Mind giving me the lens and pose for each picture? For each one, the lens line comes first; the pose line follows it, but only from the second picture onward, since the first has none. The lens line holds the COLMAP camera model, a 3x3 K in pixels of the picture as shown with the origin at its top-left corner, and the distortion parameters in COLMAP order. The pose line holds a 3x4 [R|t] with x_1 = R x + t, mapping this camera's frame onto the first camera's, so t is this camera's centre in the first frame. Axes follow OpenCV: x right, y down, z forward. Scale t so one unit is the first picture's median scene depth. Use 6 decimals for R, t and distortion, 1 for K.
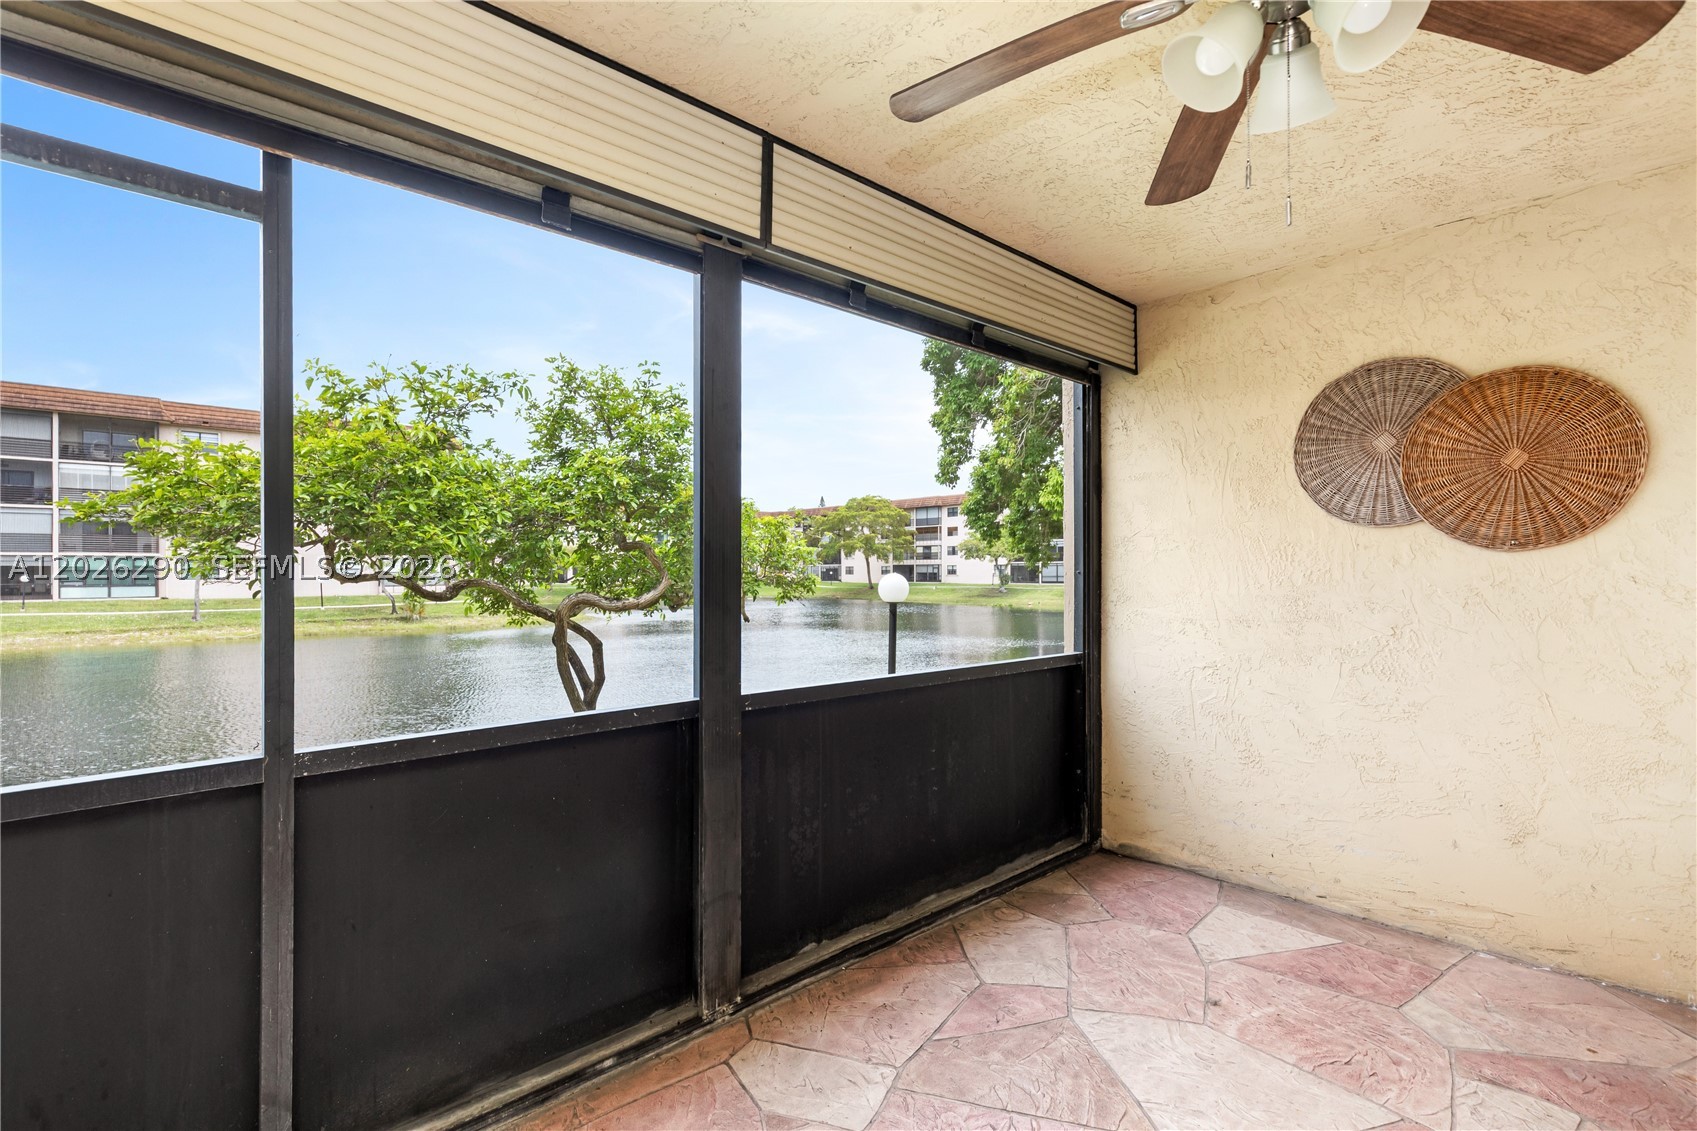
lens RADIAL K [[808.3, 0, 848.5], [0, 808.3, 565.5], [0, 0, 1]] dist [0.014183, -0.000682]
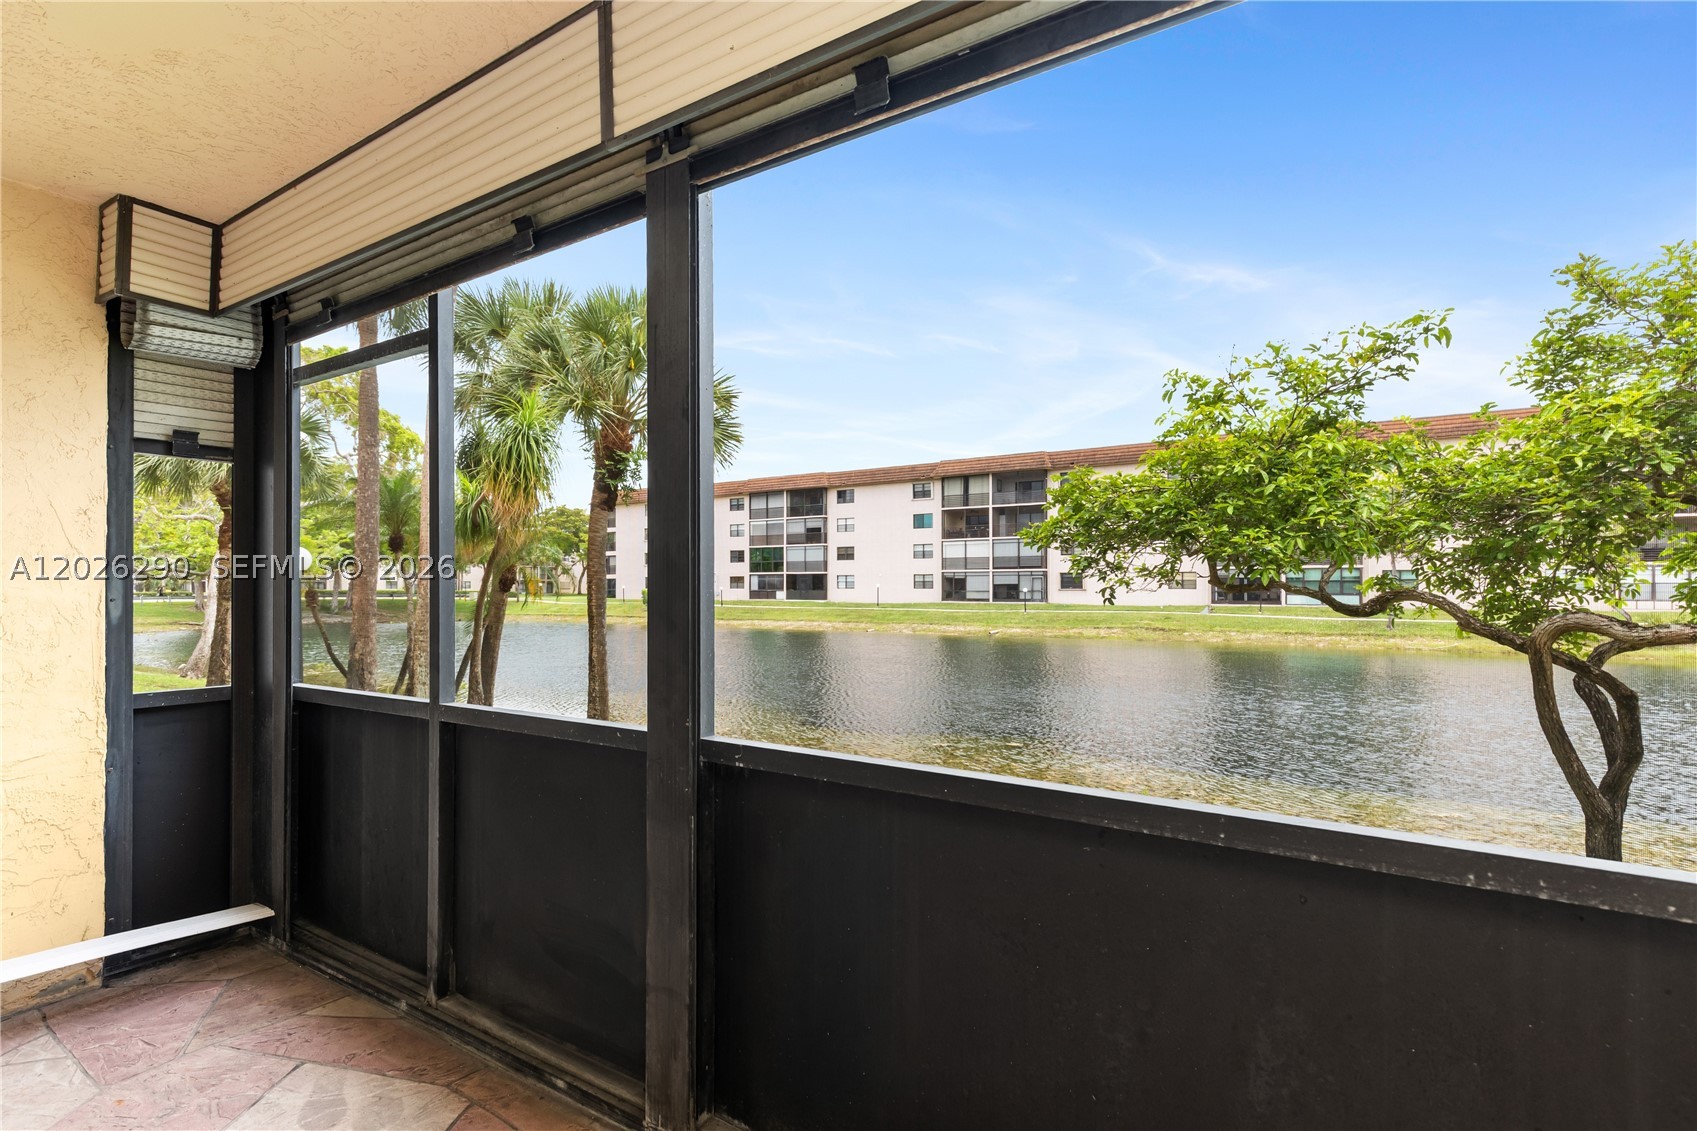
lens RADIAL K [[812.1, 0, 810.7], [0, 812.1, 582.5], [0, 0, 1]] dist [0.011566, -0.000217]
pose [[0.237282, 0.001929, -0.971439, 0.183960], [0.005948, 0.999976, 0.003439, 0.002638], [0.971423, -0.006594, 0.237264, 0.270354]]
